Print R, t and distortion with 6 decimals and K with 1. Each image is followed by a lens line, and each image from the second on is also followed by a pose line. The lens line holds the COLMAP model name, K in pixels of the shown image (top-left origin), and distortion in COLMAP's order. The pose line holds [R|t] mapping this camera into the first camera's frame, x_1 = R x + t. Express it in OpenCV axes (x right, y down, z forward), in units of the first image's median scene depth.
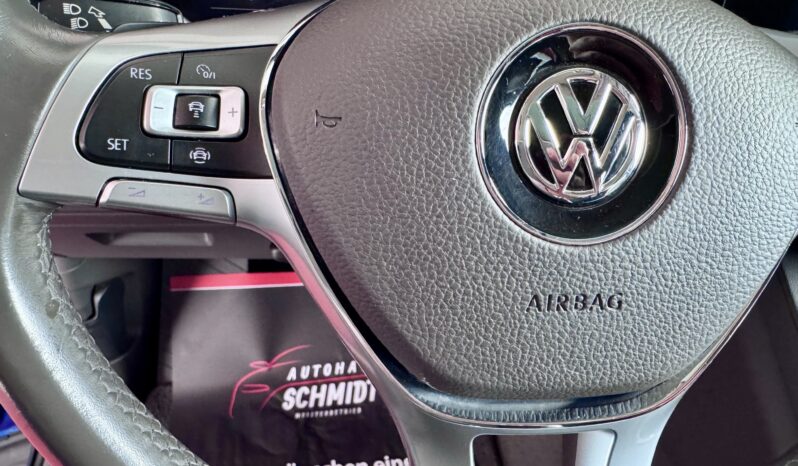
lens RADIAL K [[573.5, 0, 399.0], [0, 573.5, 233.0], [0, 0, 1]] dist [-0.001947, 0.001016]
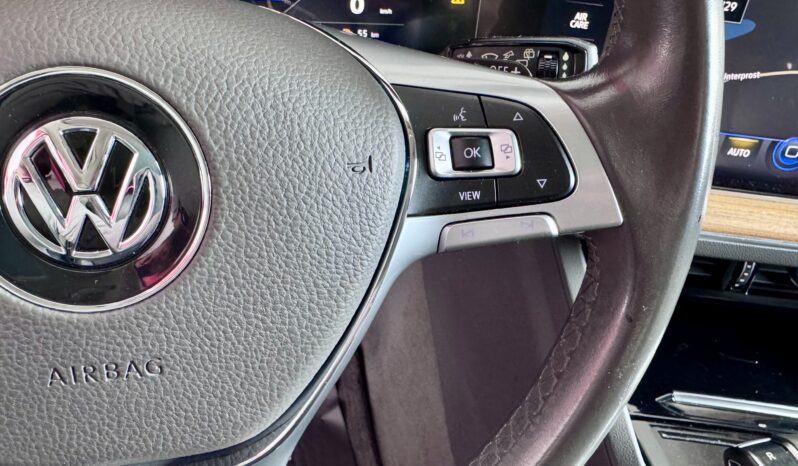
lens RADIAL K [[573.5, 0, 399.0], [0, 573.5, 233.0], [0, 0, 1]] dist [-0.001947, 0.001016]
pose [[0.994679, -0.049136, 0.090549, 0.702744], [0.044591, 0.997674, 0.051550, -0.126573], [-0.092871, -0.047238, 0.994557, 0.056835]]
